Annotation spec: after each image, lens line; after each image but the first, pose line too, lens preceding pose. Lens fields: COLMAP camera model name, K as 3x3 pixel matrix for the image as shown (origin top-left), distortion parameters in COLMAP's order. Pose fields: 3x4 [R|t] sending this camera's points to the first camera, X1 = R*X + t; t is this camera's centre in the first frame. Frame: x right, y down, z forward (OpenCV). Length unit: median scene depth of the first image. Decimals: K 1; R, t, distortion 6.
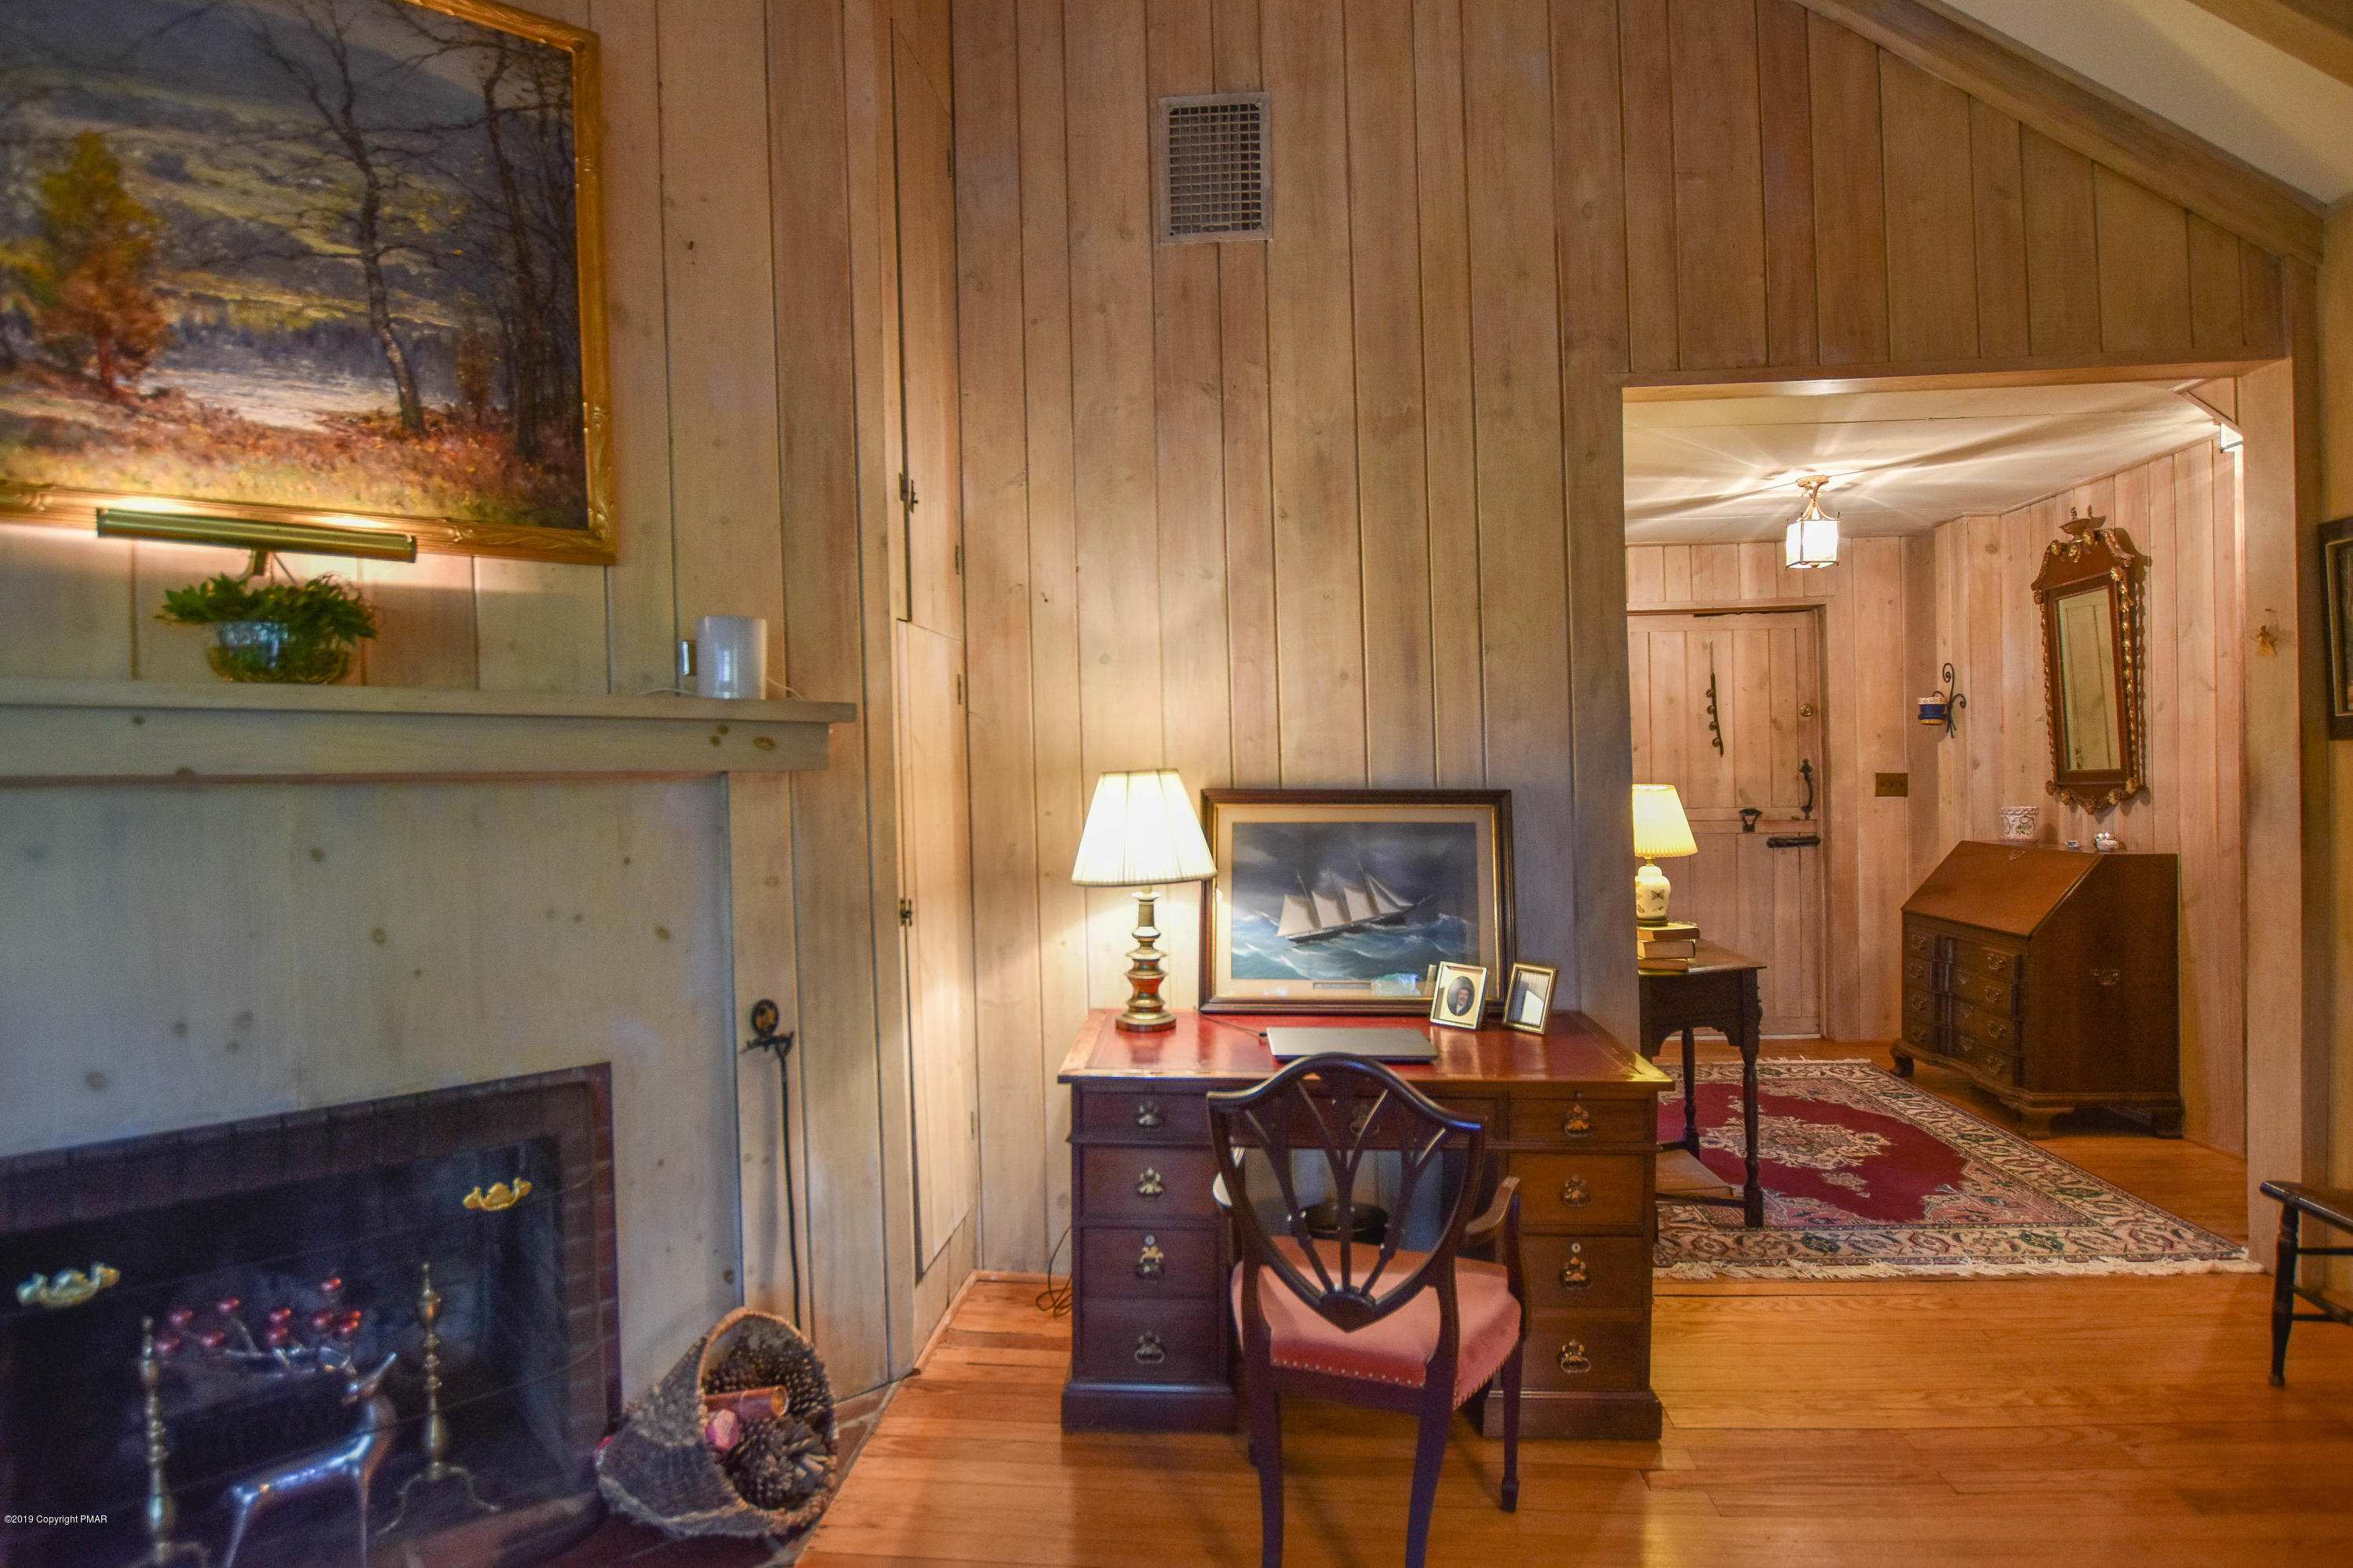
lens RADIAL K [[1236.0, 0, 1176.5], [0, 1236.0, 784.0], [0, 0, 1]] dist [-0.016924, 0.001429]
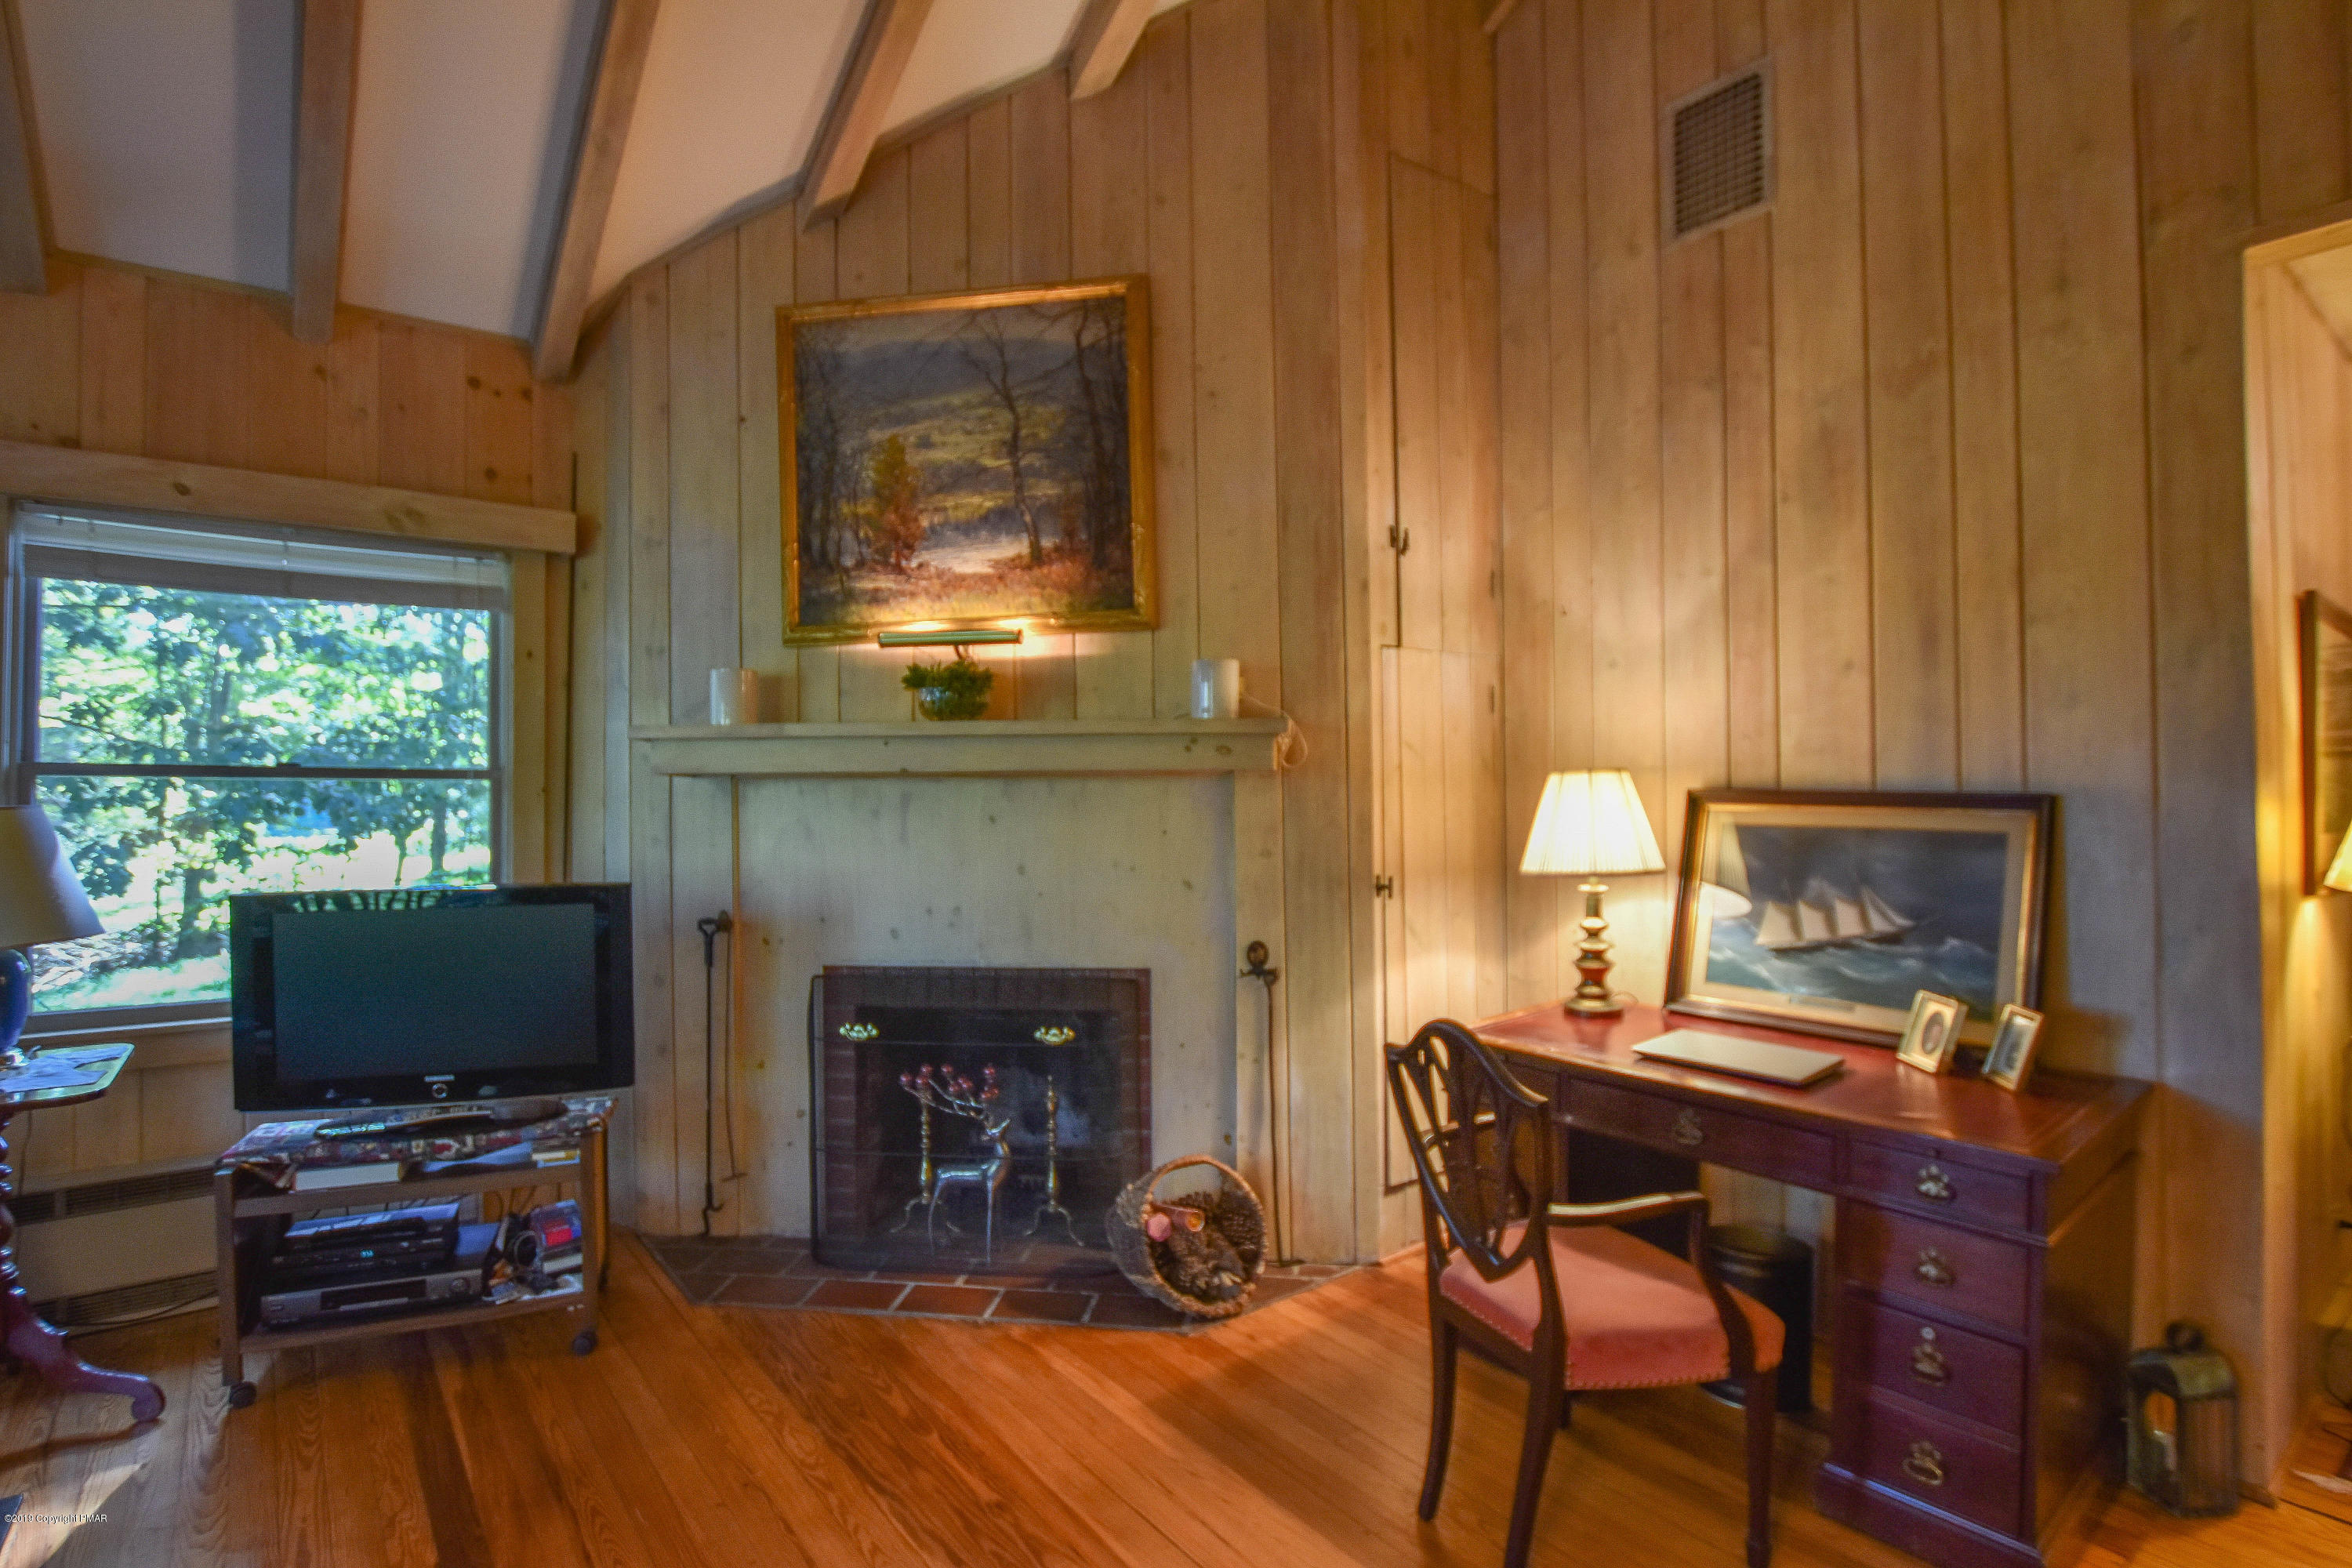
lens RADIAL K [[1193.3, 0, 1176.0], [0, 1193.3, 784.0], [0, 0, 1]] dist [-0.019730, 0.001697]
pose [[0.662029, 0.006004, -0.749454, 0.604996], [-0.009502, 0.999955, -0.000384, 0.005878], [0.749418, 0.007375, 0.662056, 0.076454]]
